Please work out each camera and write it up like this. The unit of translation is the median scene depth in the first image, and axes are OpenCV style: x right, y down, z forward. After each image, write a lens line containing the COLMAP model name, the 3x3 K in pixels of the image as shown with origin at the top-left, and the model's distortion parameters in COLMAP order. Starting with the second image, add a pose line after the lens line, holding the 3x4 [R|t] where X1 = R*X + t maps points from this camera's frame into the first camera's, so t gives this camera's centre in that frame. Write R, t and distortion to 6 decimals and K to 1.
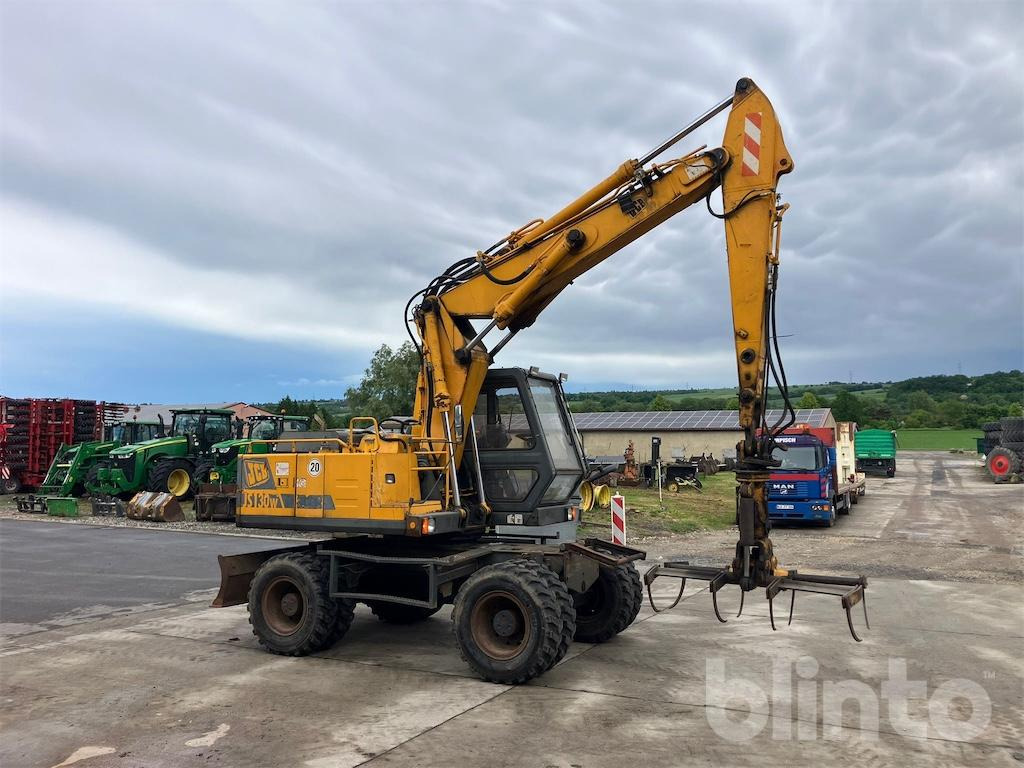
lens RADIAL K [[814.5, 0, 512.8], [0, 814.5, 389.9], [0, 0, 1]] dist [0.043458, -0.030669]
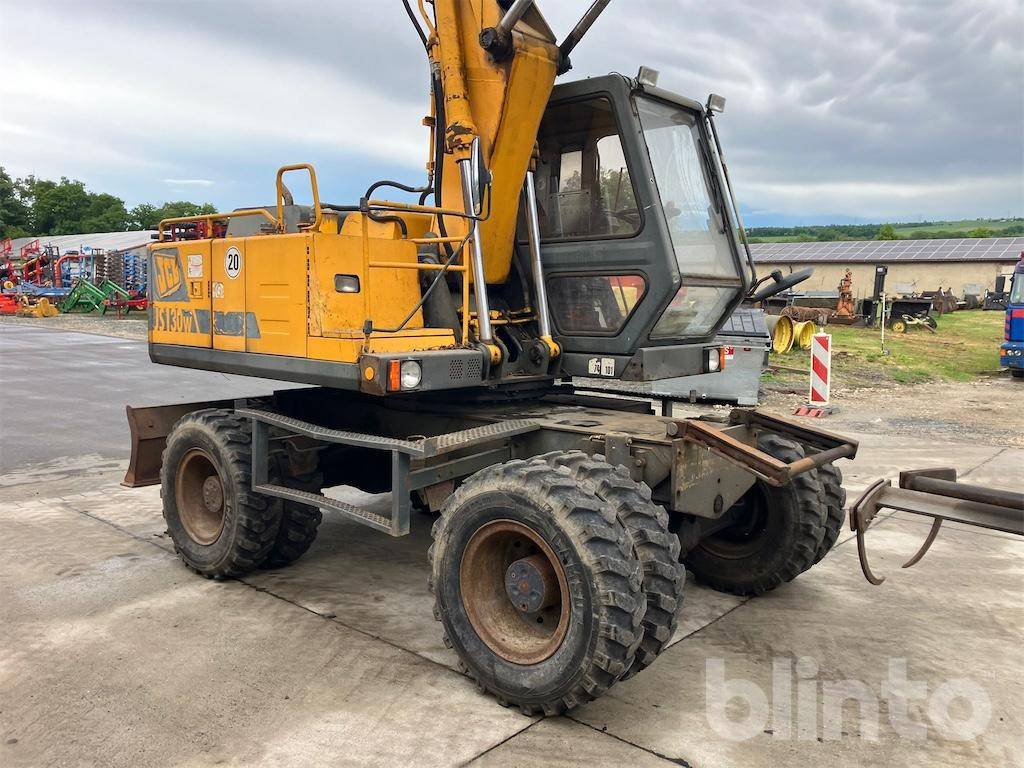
lens RADIAL K [[814.5, 0, 521.6], [0, 814.5, 378.5], [0, 0, 1]] dist [0.043458, -0.030669]
pose [[0.972702, 0.038496, -0.228842, 0.078911], [0.004685, 0.982685, 0.185225, 0.069301], [0.232010, -0.181241, 0.955679, 0.492556]]
